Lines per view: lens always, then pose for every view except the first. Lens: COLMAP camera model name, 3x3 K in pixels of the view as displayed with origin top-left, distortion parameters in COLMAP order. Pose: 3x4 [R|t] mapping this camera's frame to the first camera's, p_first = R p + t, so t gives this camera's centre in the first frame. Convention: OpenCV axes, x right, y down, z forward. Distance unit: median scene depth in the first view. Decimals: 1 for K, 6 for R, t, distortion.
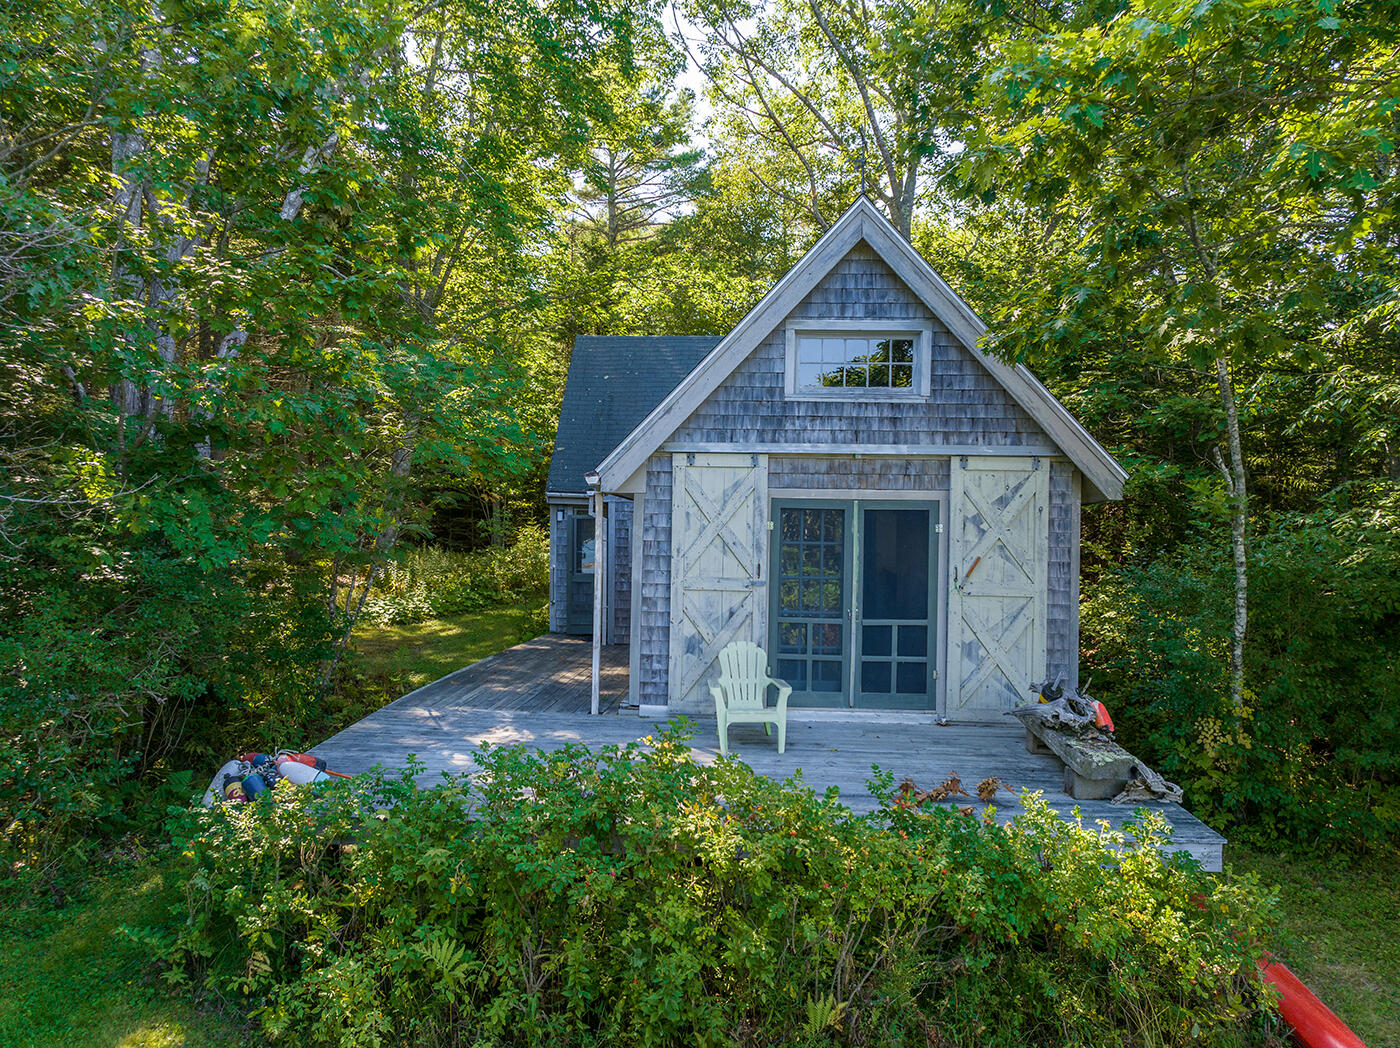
lens RADIAL K [[1001.7, 0, 700.0], [0, 1001.7, 524.0], [0, 0, 1]] dist [-0.002643, -0.000283]
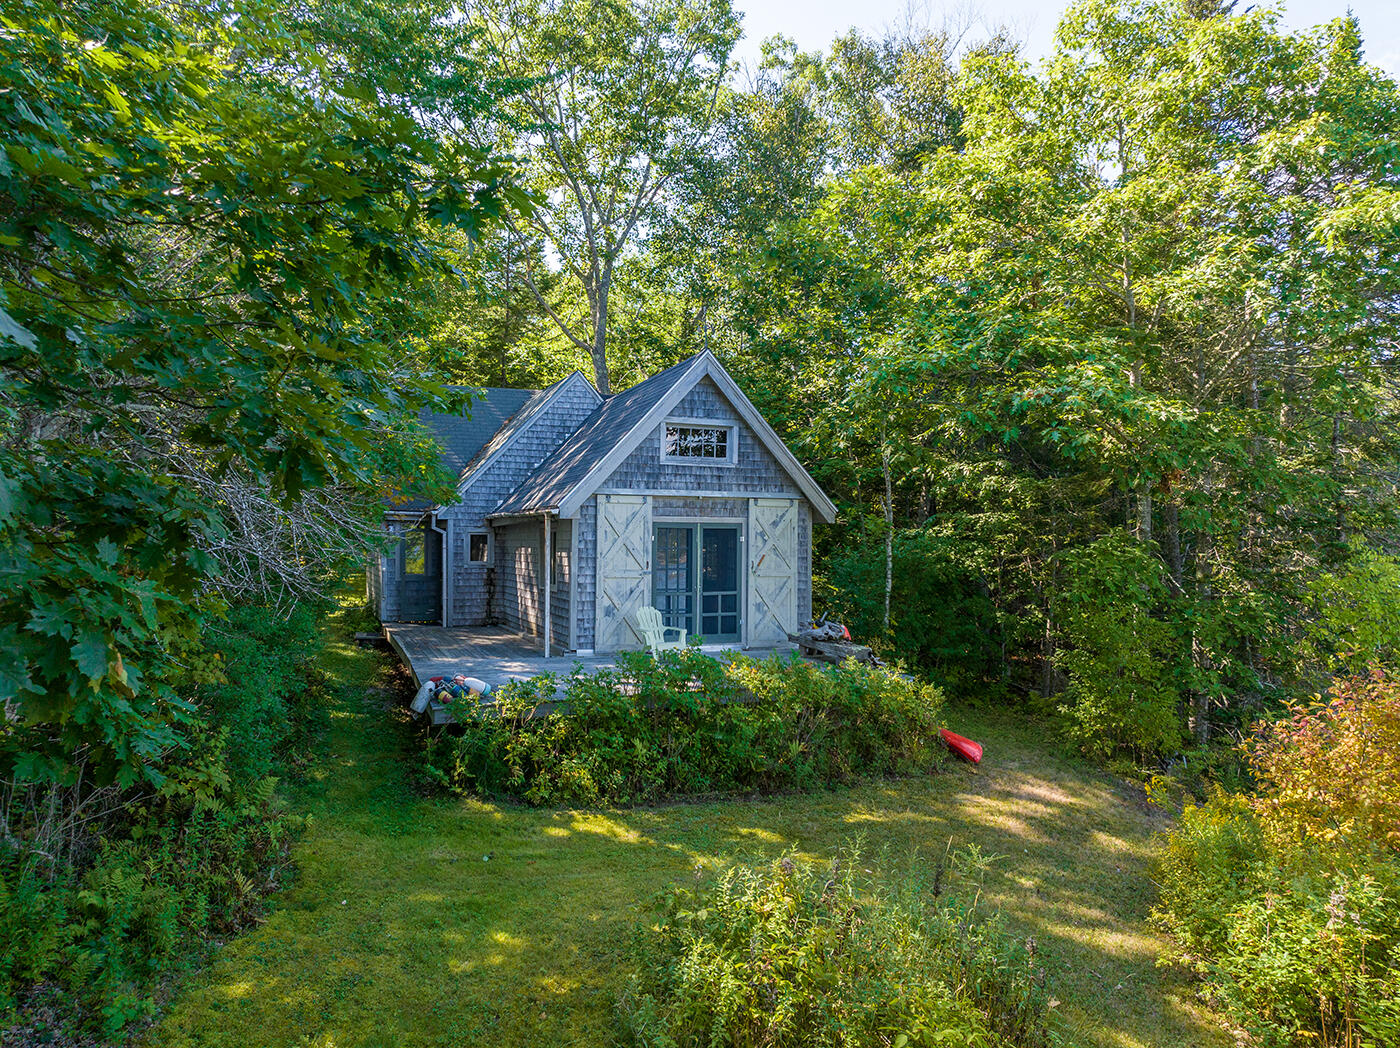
lens RADIAL K [[975.3, 0, 700.0], [0, 975.3, 524.0], [0, 0, 1]] dist [0.000464, -0.000015]
pose [[0.904100, -0.003321, 0.427308, -0.560443], [0.004832, 0.999985, -0.002450, -0.018114], [-0.427294, 0.004280, 0.904103, -0.517739]]
